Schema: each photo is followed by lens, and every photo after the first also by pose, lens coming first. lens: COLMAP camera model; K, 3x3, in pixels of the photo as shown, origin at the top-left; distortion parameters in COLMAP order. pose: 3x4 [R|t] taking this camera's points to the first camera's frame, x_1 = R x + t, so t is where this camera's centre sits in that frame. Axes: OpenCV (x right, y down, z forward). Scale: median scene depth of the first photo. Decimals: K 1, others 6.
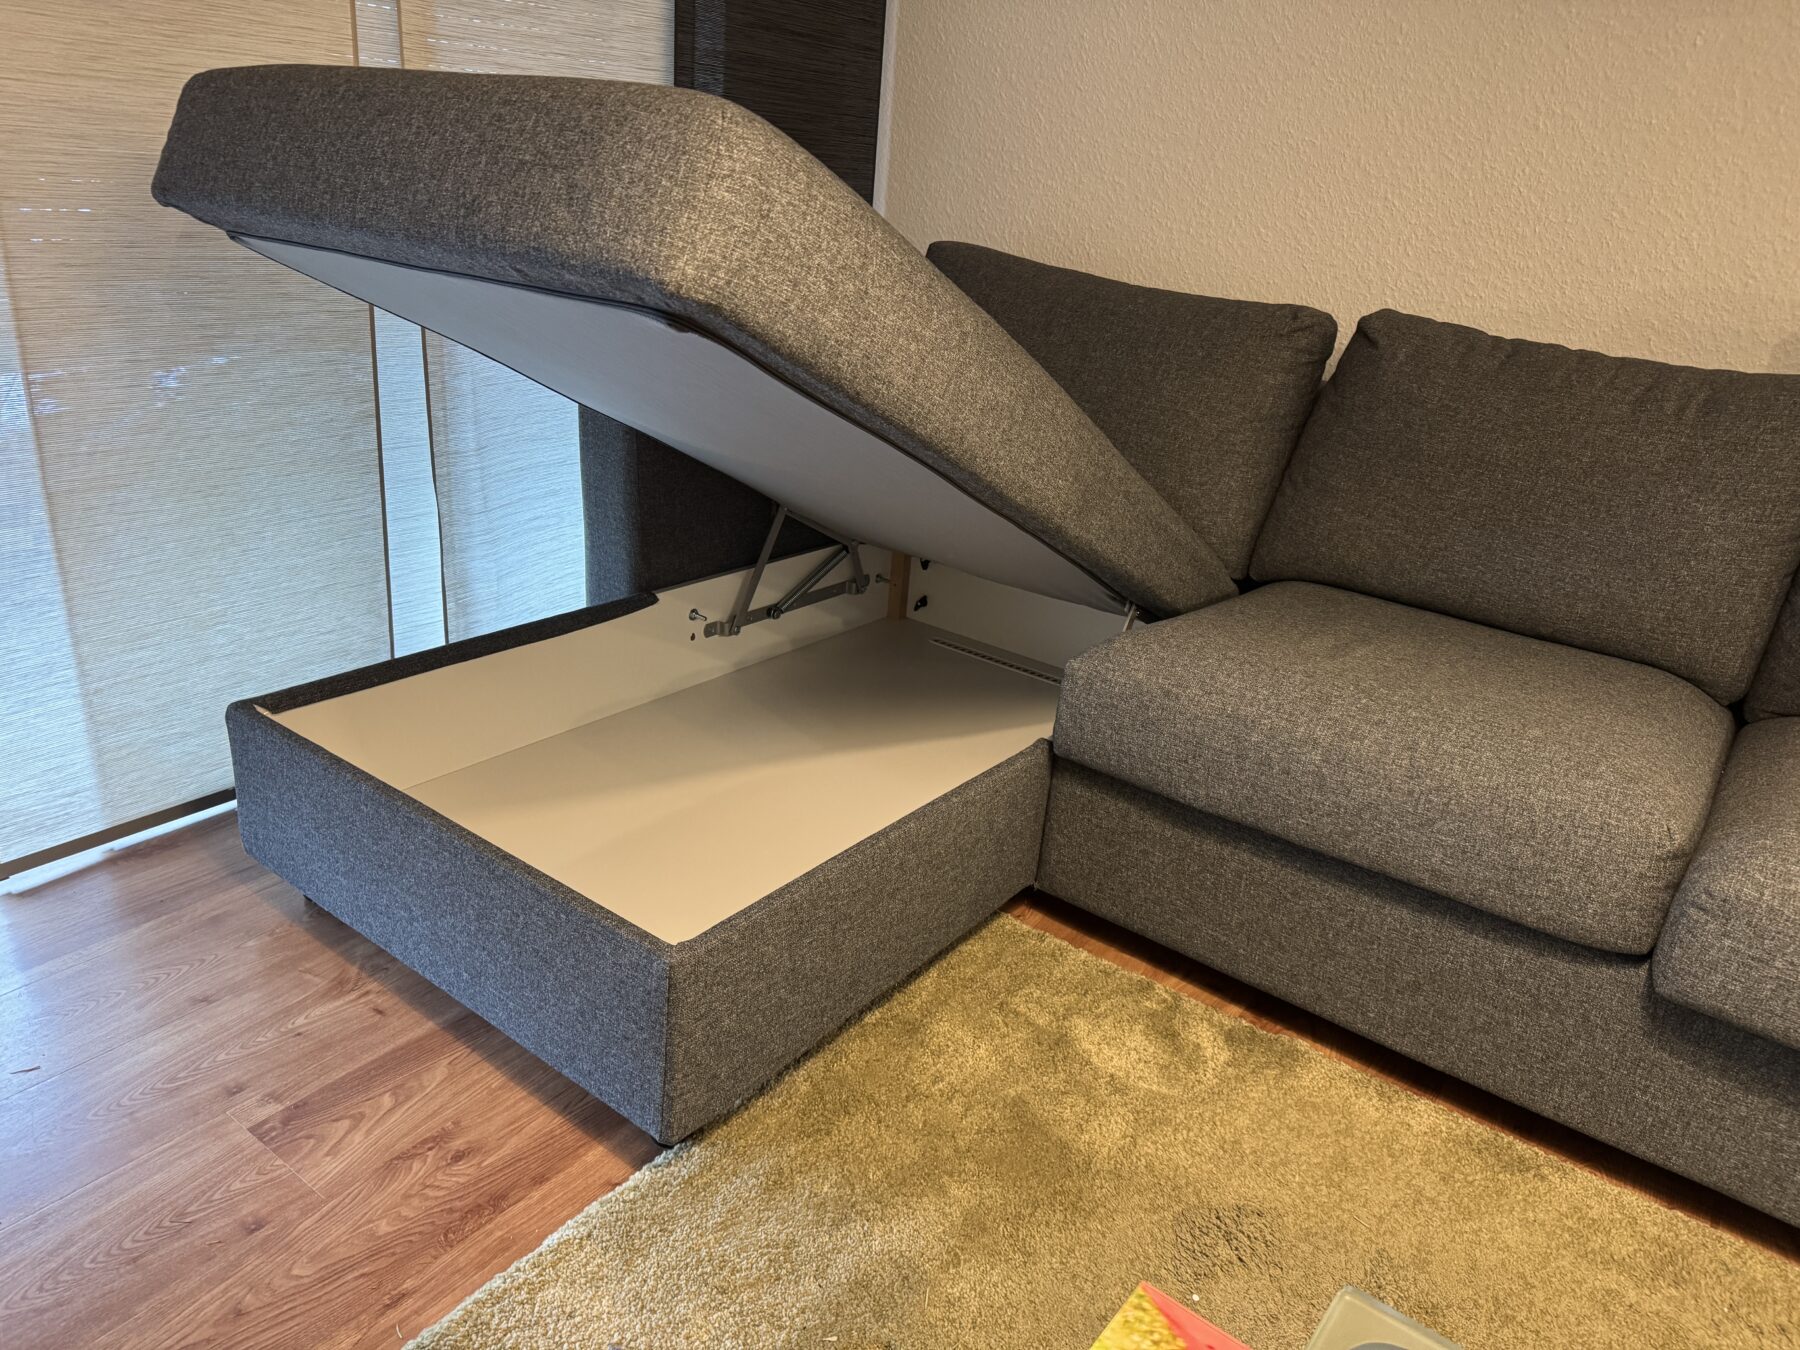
lens RADIAL K [[1284.7, 0, 891.0], [0, 1284.7, 676.6], [0, 0, 1]] dist [0.003772, 0.003028]
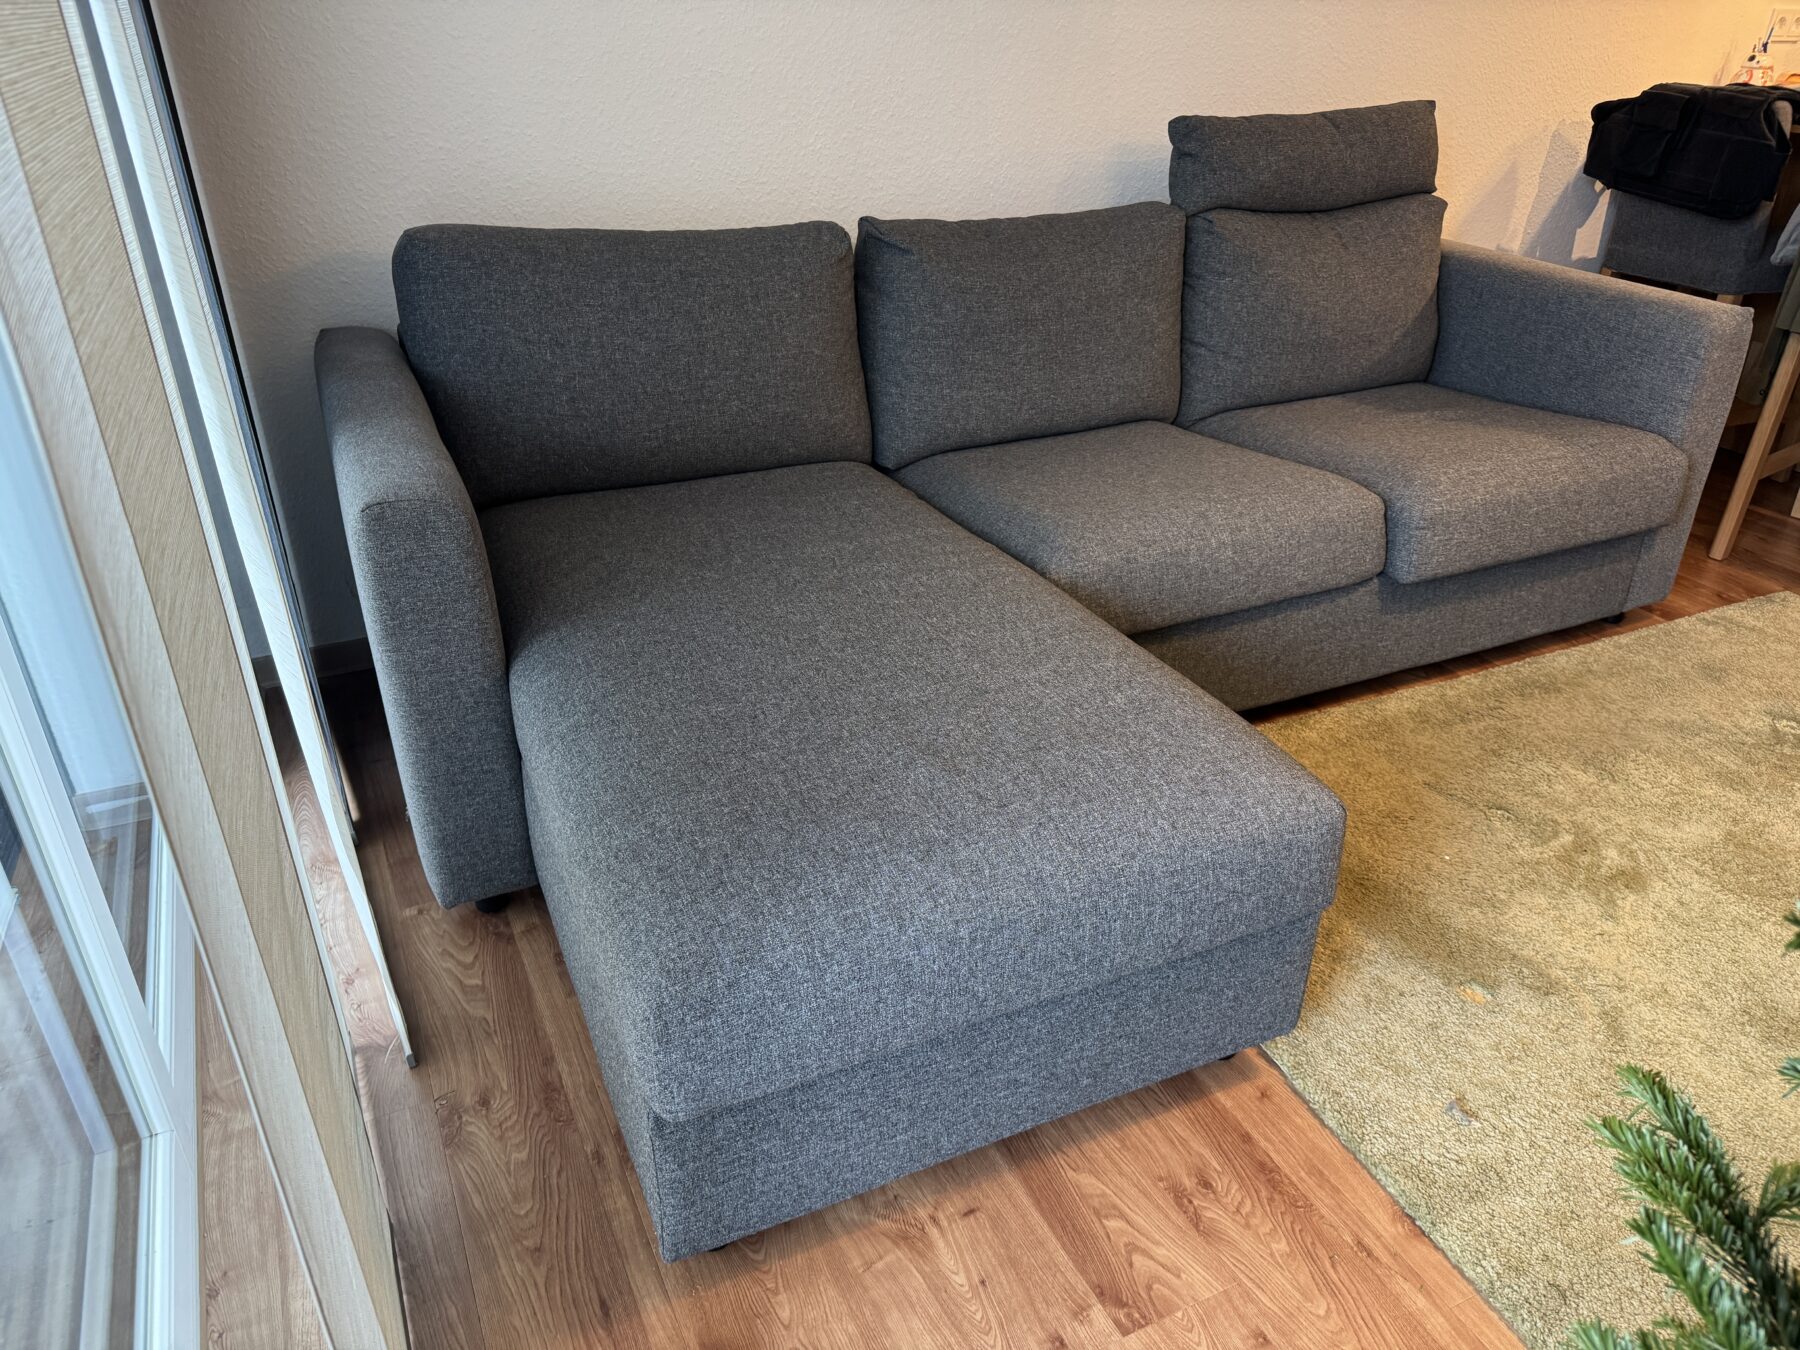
lens RADIAL K [[1293.0, 0, 900.0], [0, 1293.0, 675.0], [0, 0, 1]] dist [0.034426, -0.049128]
pose [[0.461931, -0.483773, 0.743360, -1.037304], [0.366300, 0.867380, 0.336862, -0.465771], [-0.807740, 0.116685, 0.577876, 0.490462]]
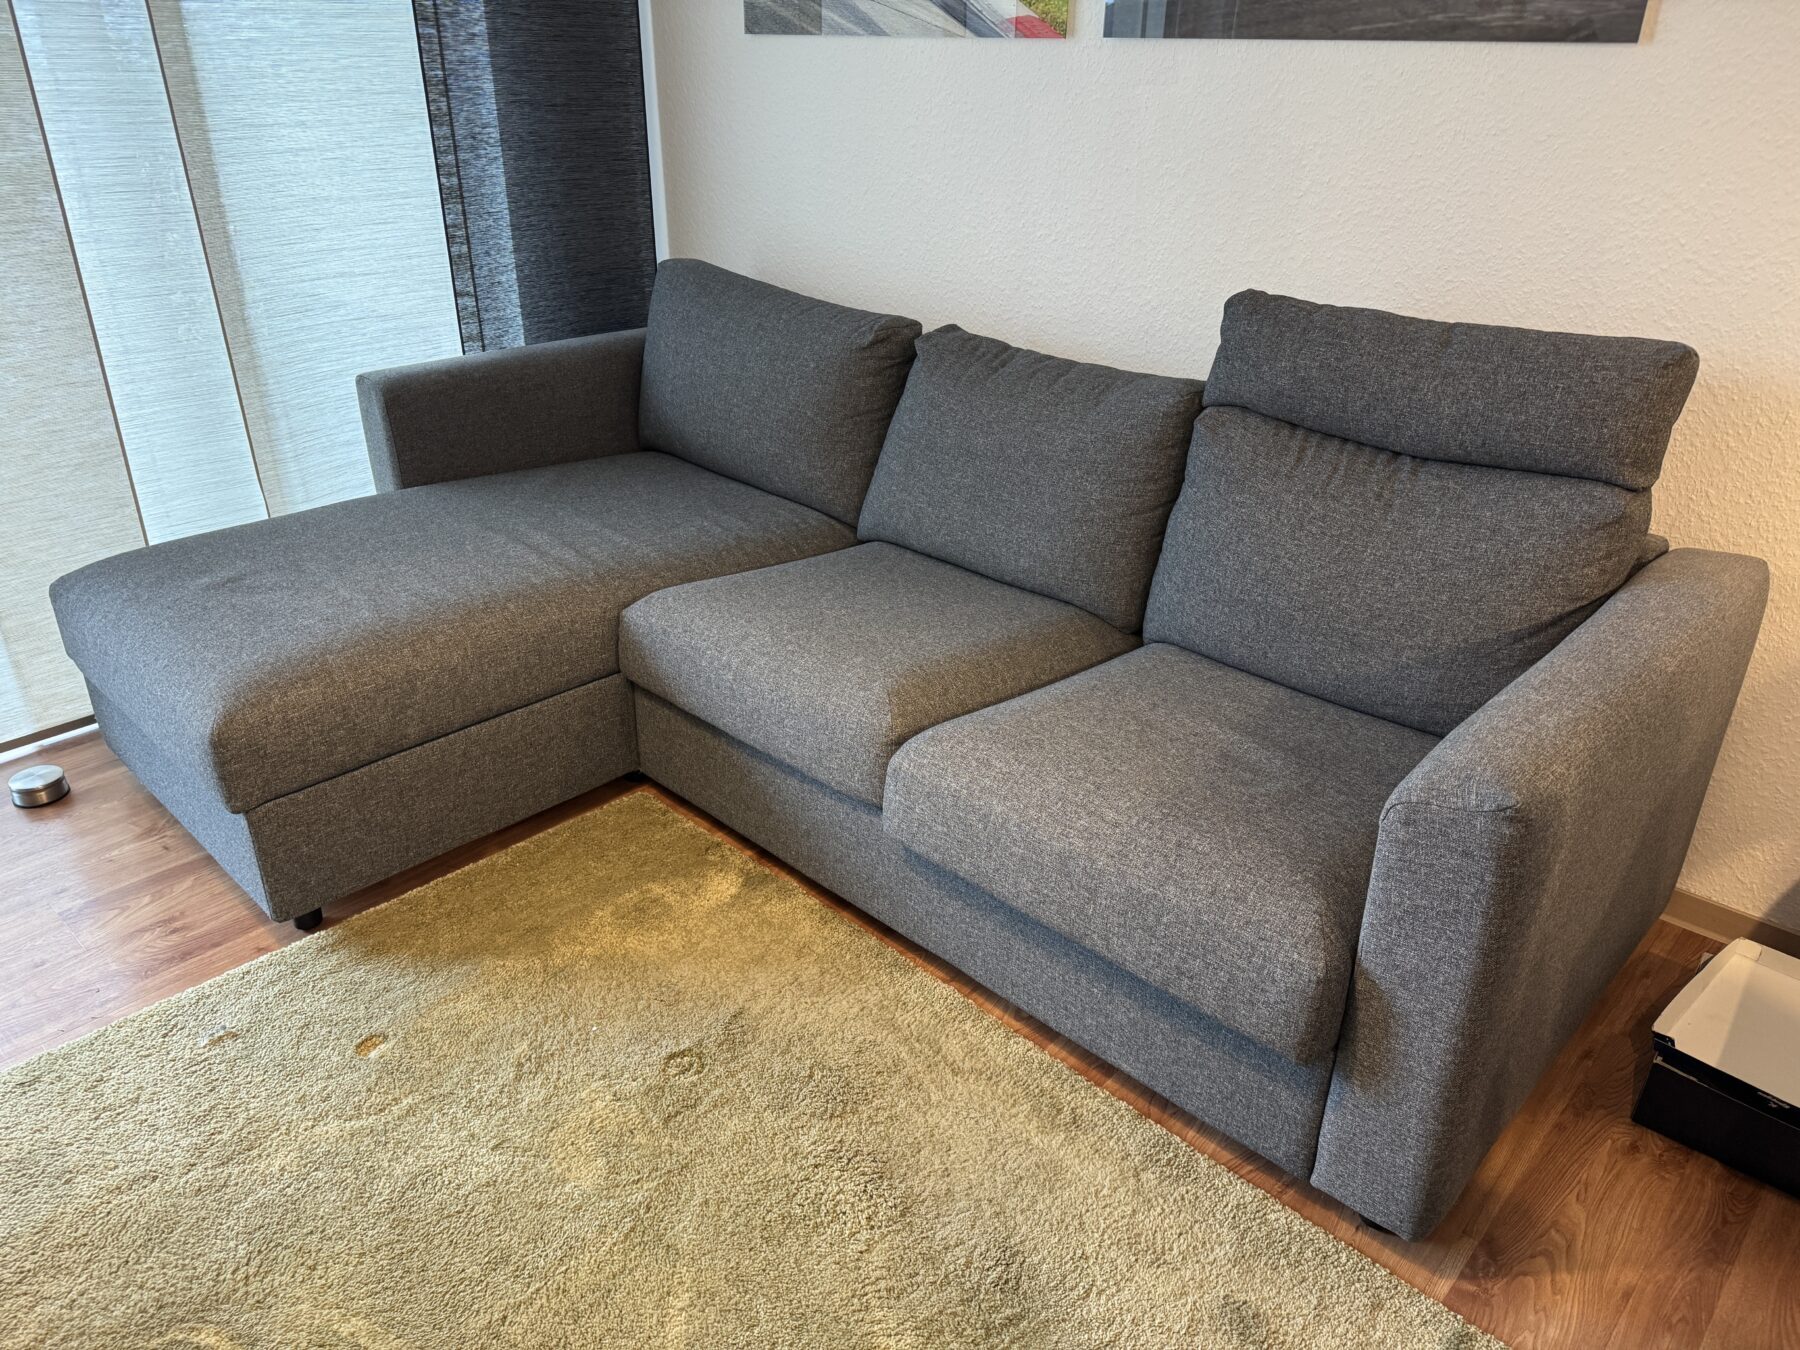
lens RADIAL K [[1270.5, 0, 907.0], [0, 1270.5, 673.7], [0, 0, 1]] dist [0.043056, -0.060163]
pose [[0.991987, -0.010391, -0.125914, 0.742870], [0.018666, 0.997729, 0.064721, -0.032535], [0.124955, -0.066552, 0.989928, -0.427270]]
